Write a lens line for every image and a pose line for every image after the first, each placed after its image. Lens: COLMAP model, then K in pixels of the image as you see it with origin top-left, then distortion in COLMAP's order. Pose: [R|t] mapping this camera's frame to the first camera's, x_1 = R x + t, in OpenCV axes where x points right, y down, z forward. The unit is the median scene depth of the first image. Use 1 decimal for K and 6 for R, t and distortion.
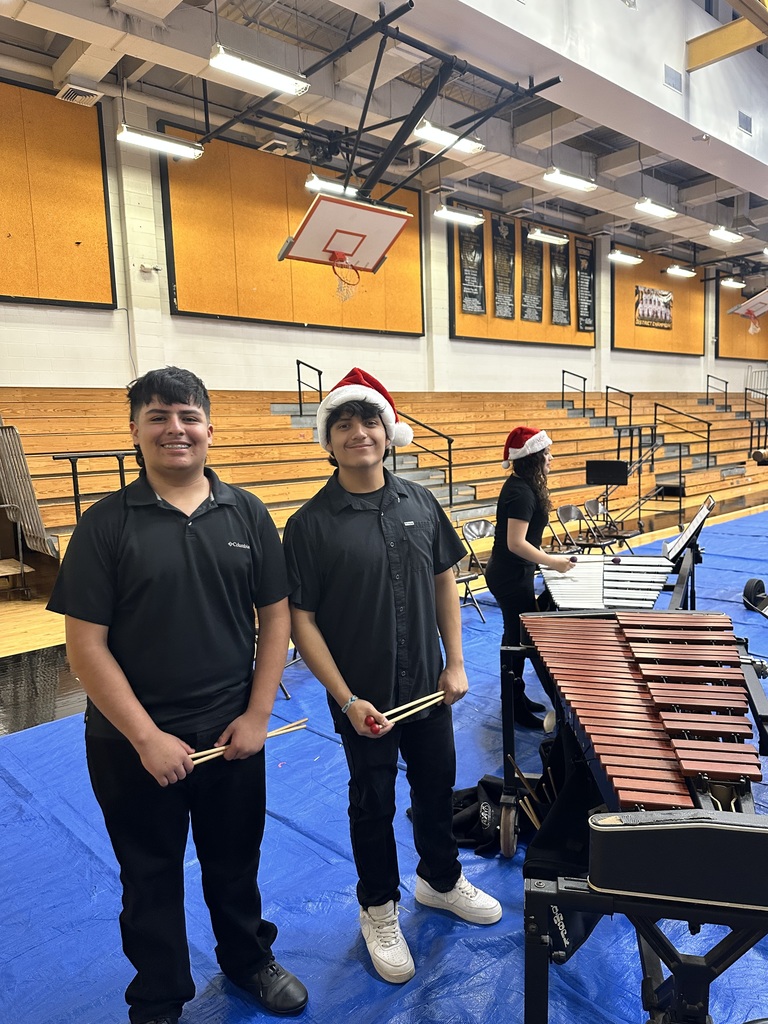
lens RADIAL K [[728.2, 0, 380.8], [0, 728.2, 515.5], [0, 0, 1]] dist [0.096960, -0.161736]
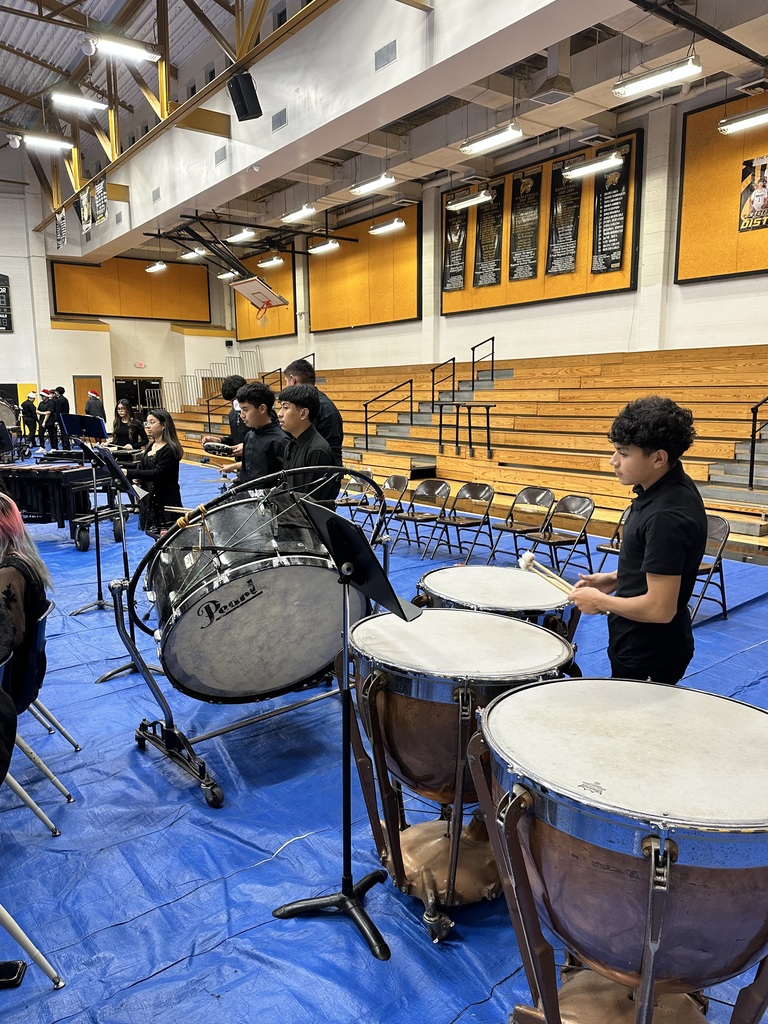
lens RADIAL K [[749.0, 0, 384.0], [0, 749.0, 512.0], [0, 0, 1]] dist [0.124736, -0.198377]
pose [[-0.111916, 0.198996, -0.973589, 1.301727], [-0.103141, 0.972126, 0.210553, -0.179116], [0.988351, 0.123981, -0.088272, 1.030594]]
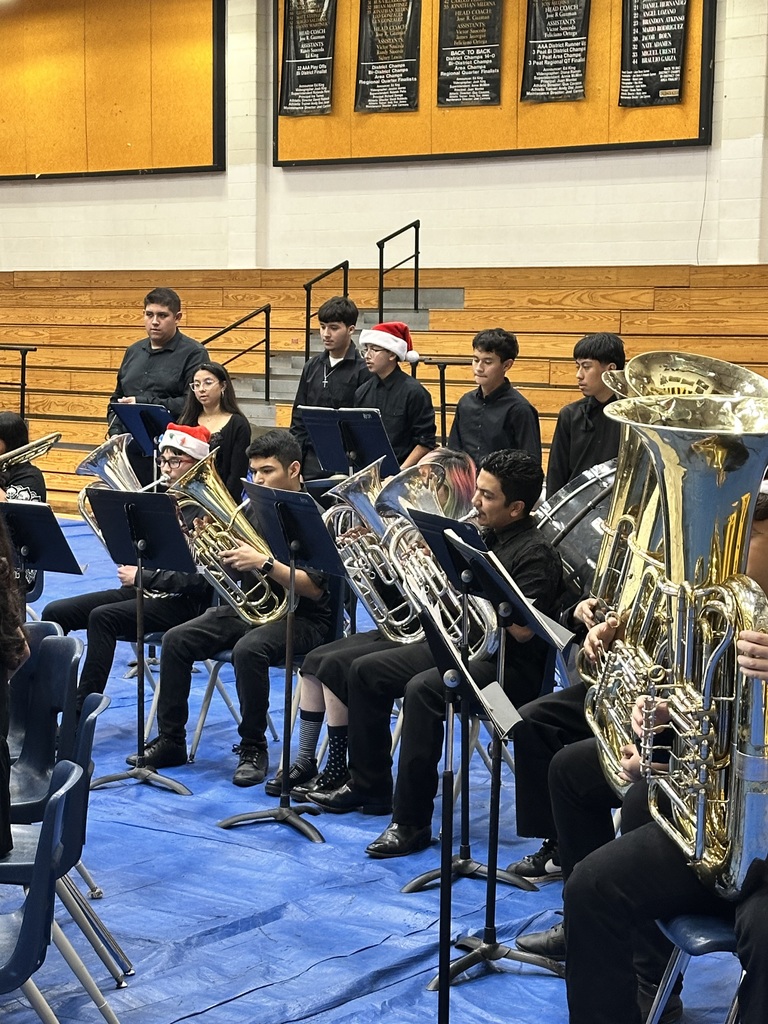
lens RADIAL K [[2077.7, 0, 381.7], [0, 2077.7, 487.2], [0, 0, 1]] dist [0.148819, 0.327717]
pose [[0.140414, 0.118900, -0.982928, 1.568752], [-0.133851, 0.985929, 0.100142, -0.172118], [0.981004, 0.117504, 0.154353, 0.852107]]
